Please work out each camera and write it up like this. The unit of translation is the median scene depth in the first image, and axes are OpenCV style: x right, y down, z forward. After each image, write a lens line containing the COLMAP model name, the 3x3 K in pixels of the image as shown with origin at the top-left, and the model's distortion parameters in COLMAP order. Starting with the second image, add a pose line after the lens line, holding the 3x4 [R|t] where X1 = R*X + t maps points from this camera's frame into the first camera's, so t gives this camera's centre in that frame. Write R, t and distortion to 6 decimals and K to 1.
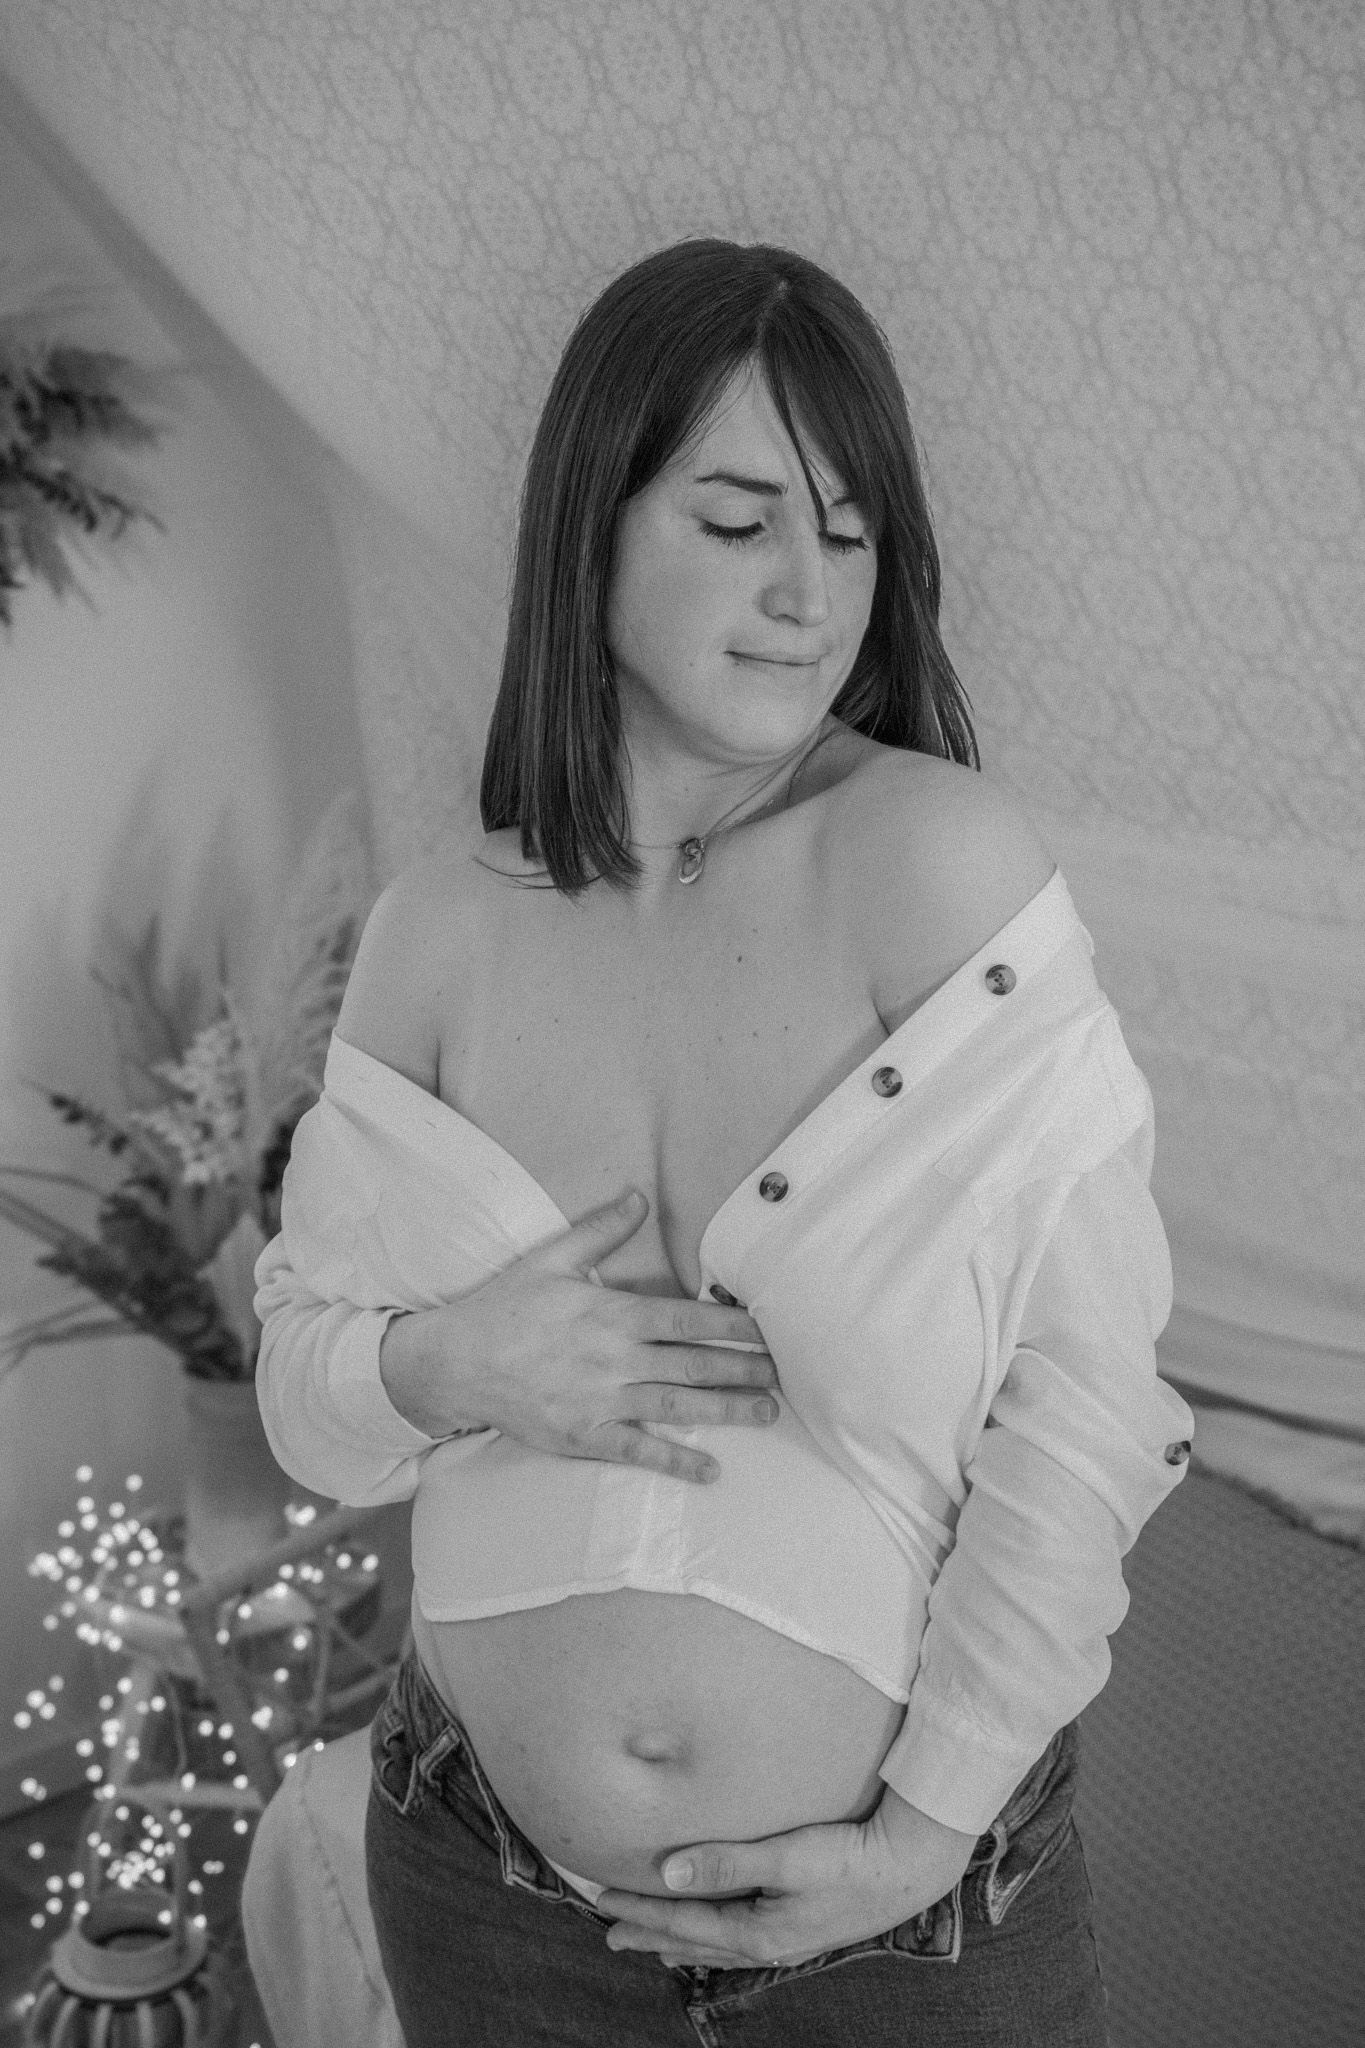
lens RADIAL K [[2675.5, 0, 639.0], [0, 2675.5, 1022.4], [0, 0, 1]] dist [0.220499, 0.000000]
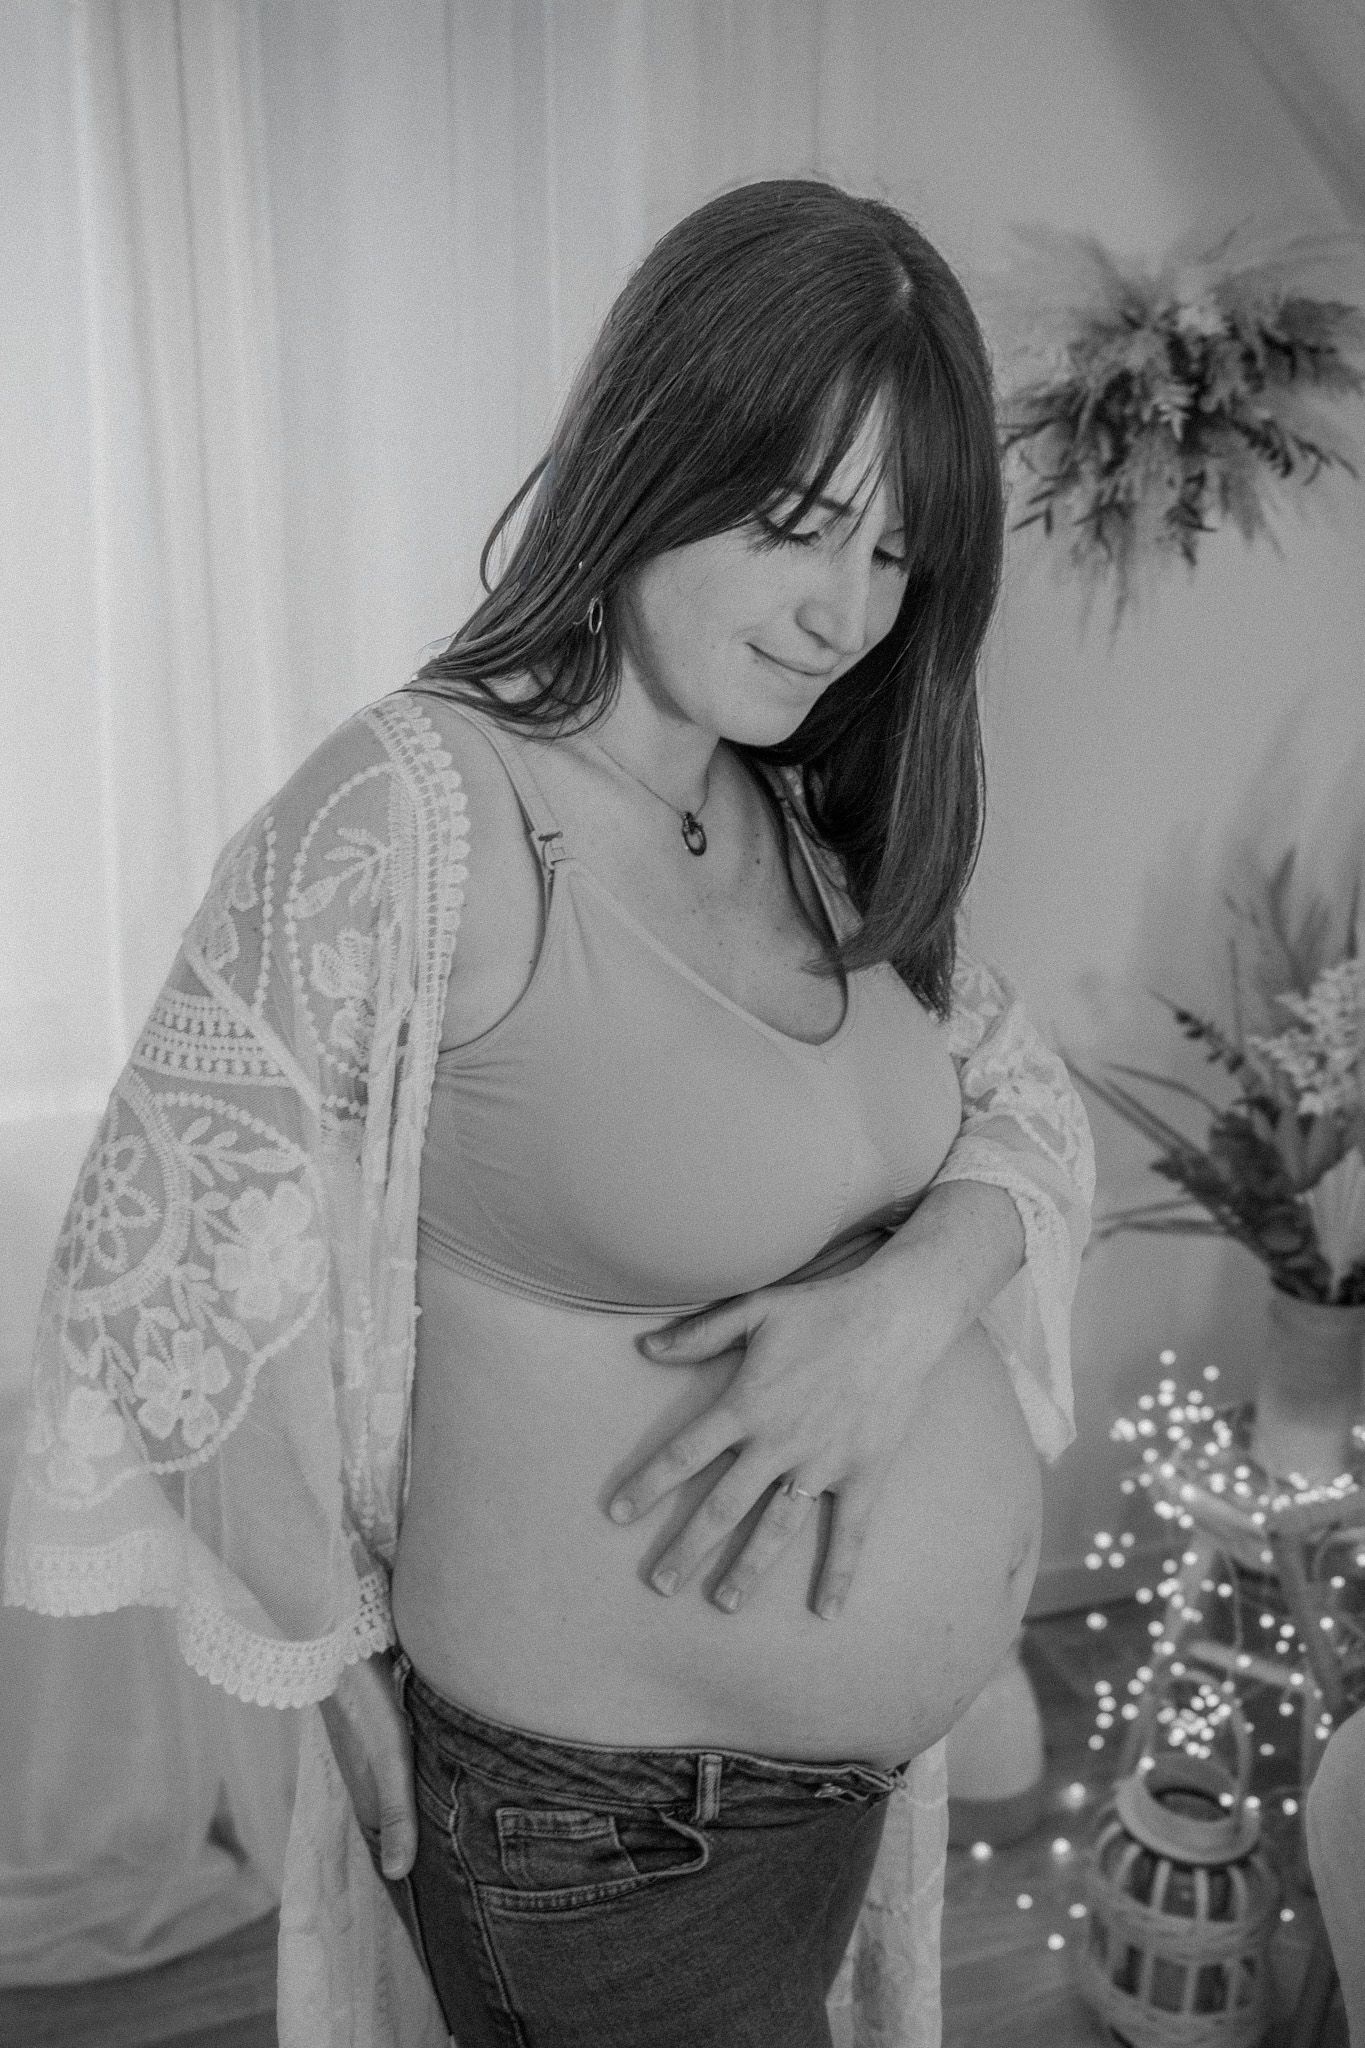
lens RADIAL K [[2140.6, 0, 687.3], [0, 2140.6, 1014.3], [0, 0, 1]] dist [0.084363, 0.000000]
pose [[0.922157, 0.126381, -0.365588, -0.084845], [-0.098849, 0.990733, 0.093154, -0.031949], [0.373972, -0.049764, 0.926104, 0.137575]]
